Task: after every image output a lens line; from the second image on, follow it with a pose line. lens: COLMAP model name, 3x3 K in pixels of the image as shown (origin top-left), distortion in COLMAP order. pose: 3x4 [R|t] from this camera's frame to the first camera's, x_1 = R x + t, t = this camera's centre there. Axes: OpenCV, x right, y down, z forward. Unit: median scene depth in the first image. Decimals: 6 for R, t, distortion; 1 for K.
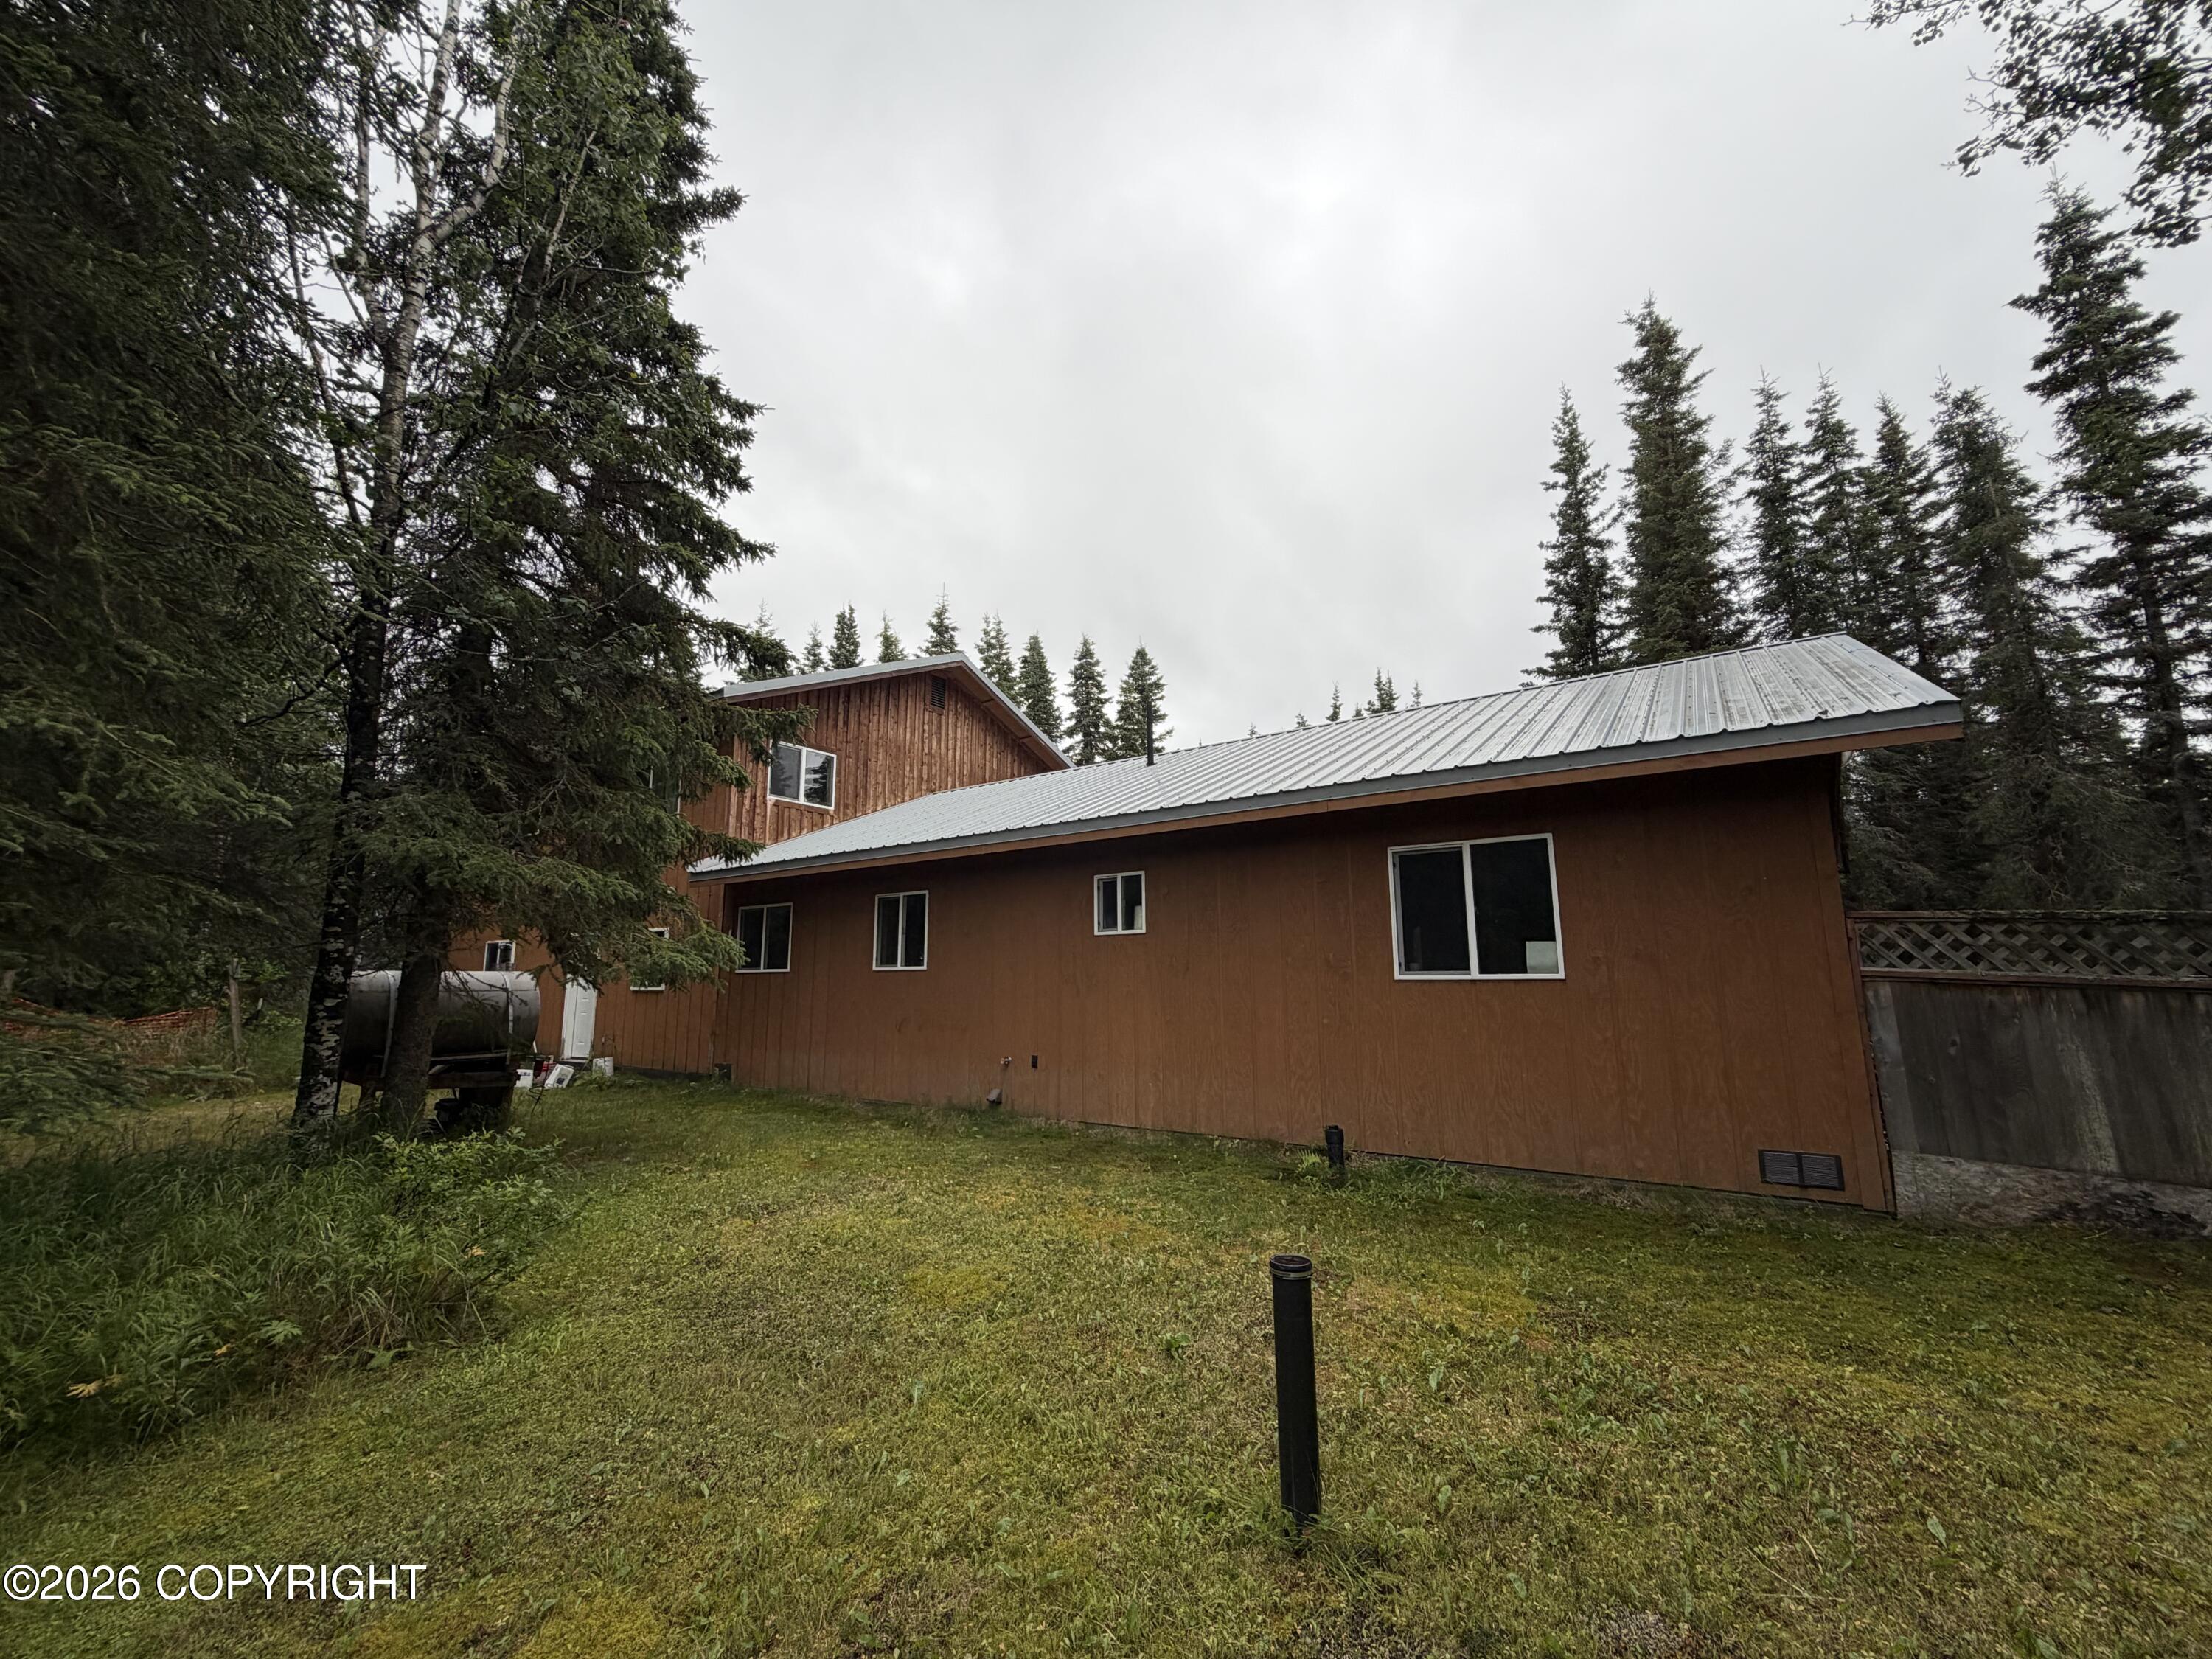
lens RADIAL K [[899.0, 0, 1104.6], [0, 899.0, 828.0], [0, 0, 1]] dist [0.002140, 0.000256]
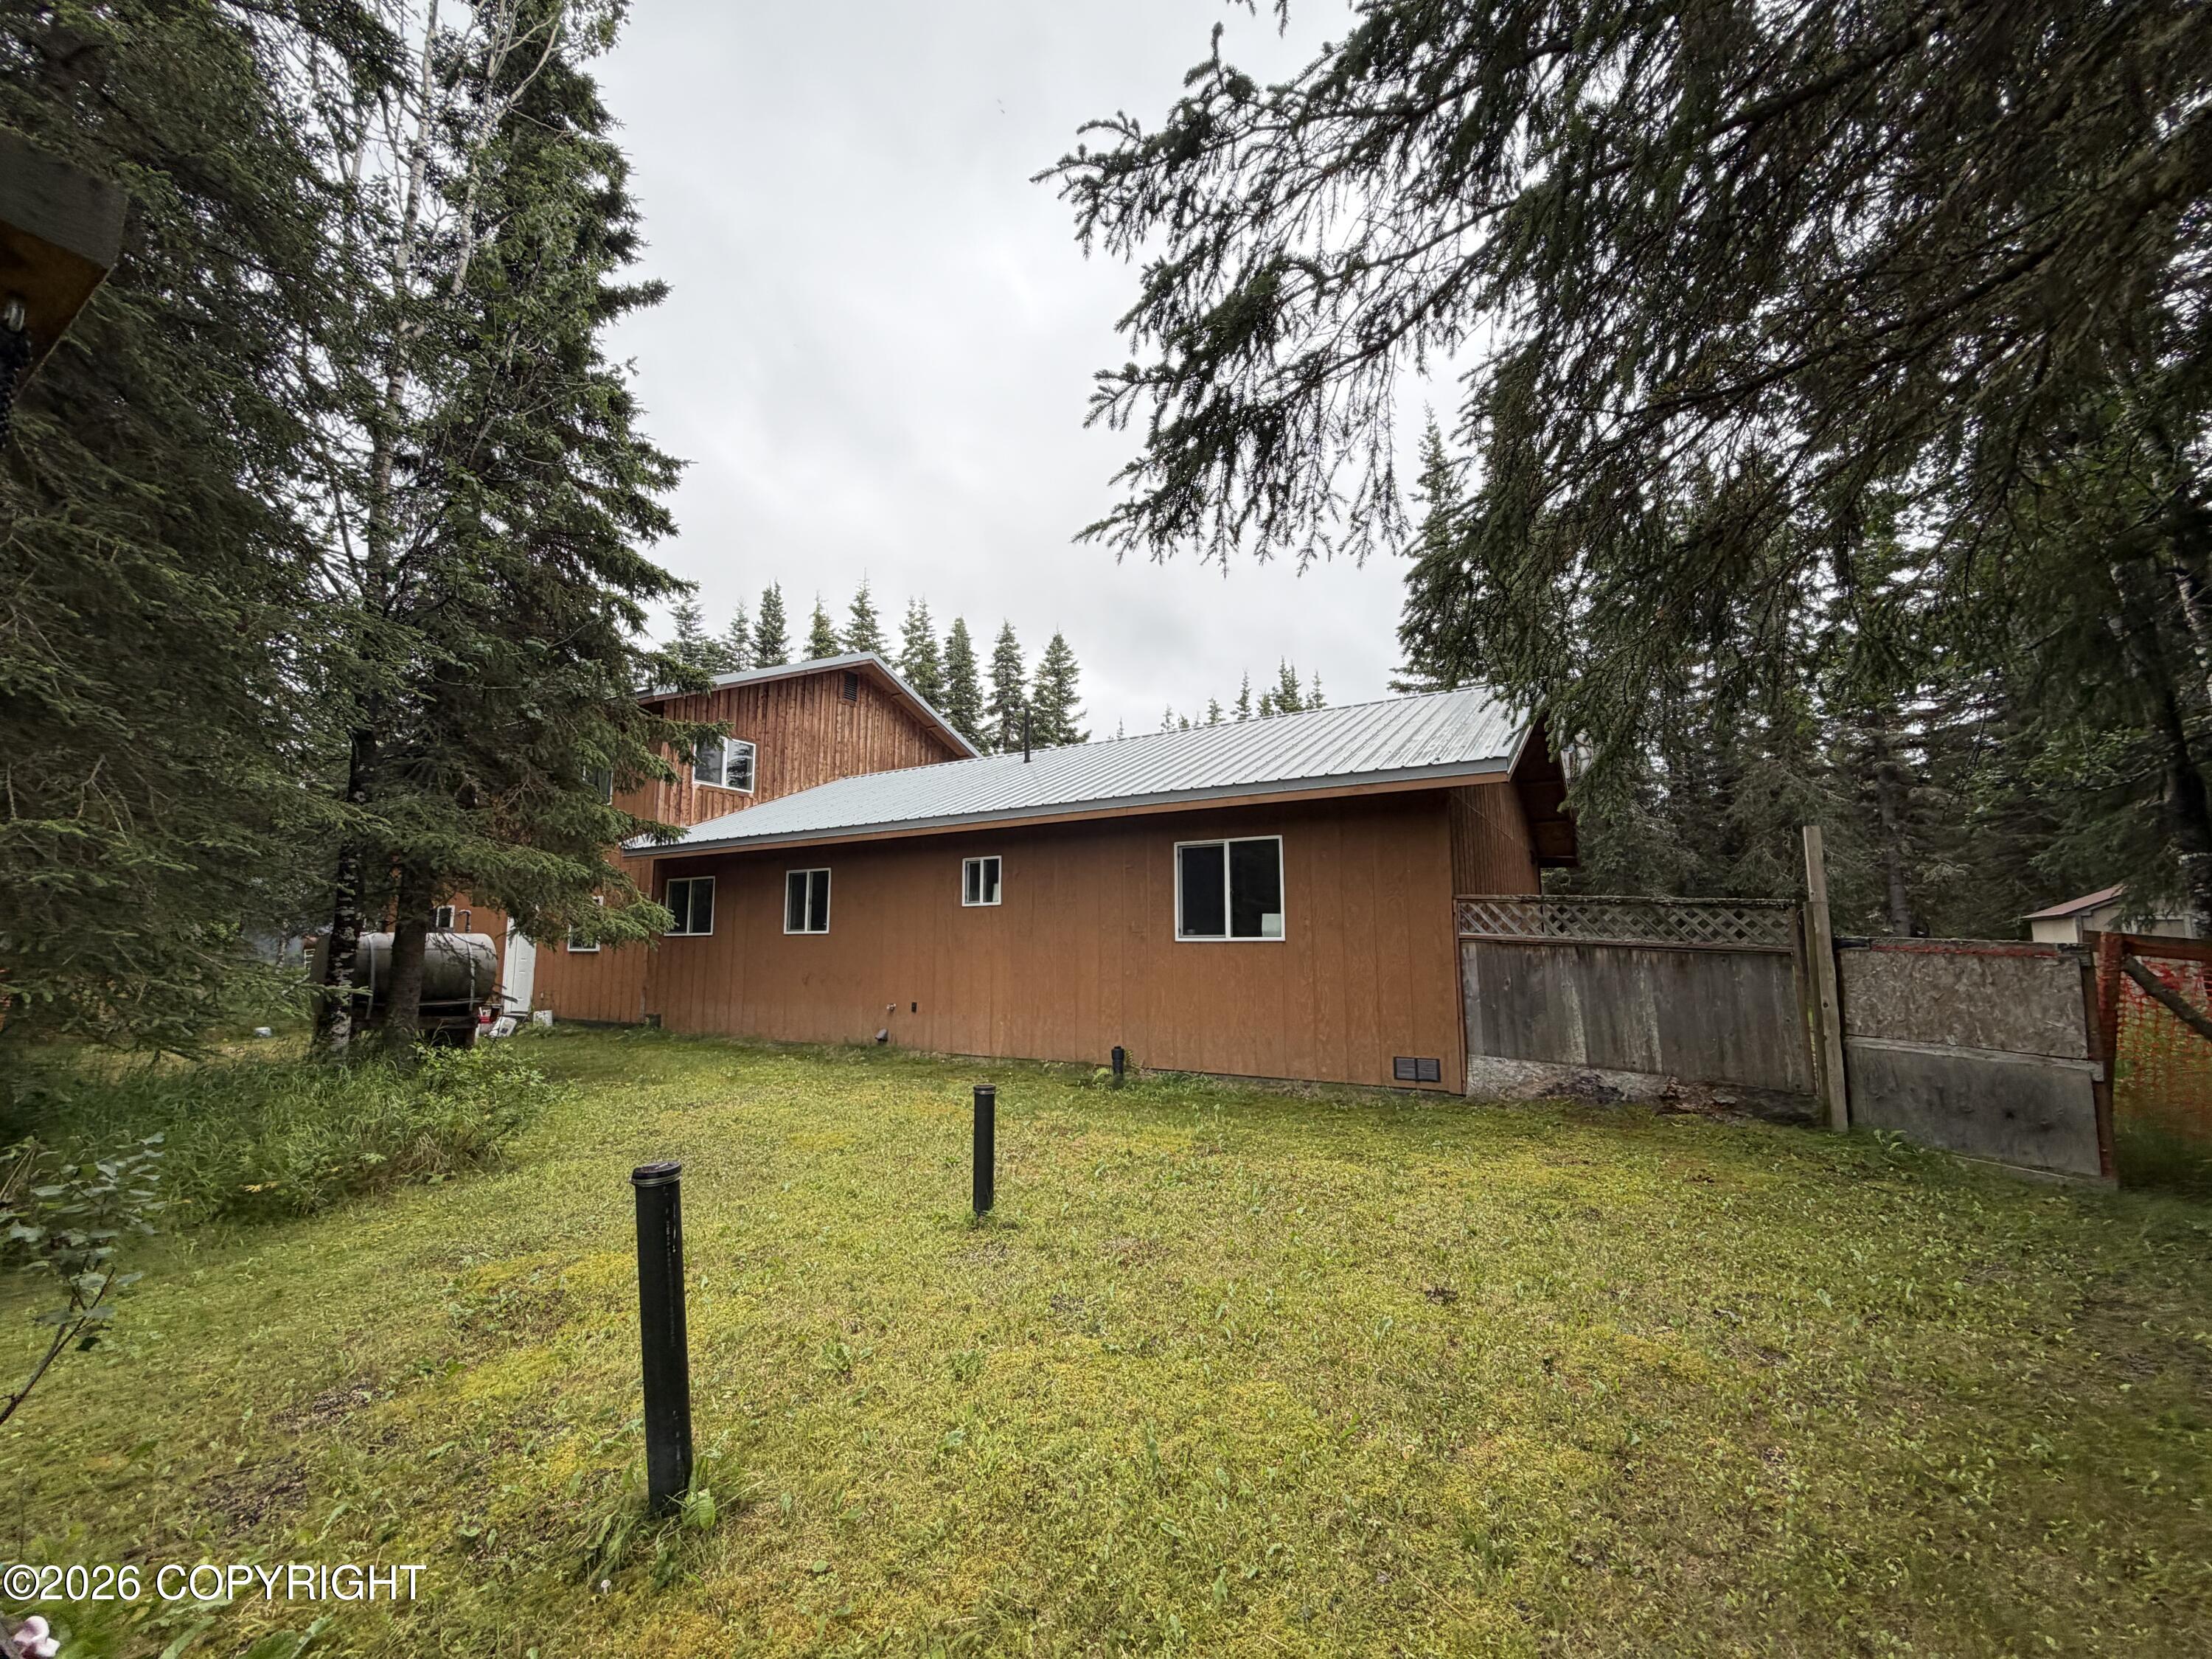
lens RADIAL K [[899.0, 0, 1106.3], [0, 899.0, 831.0], [0, 0, 1]] dist [0.002140, 0.000256]
pose [[0.997297, 0.012320, 0.072430, 0.105421], [-0.015070, 0.999182, 0.037535, -0.038902], [-0.071908, -0.038525, 0.996667, -0.280294]]
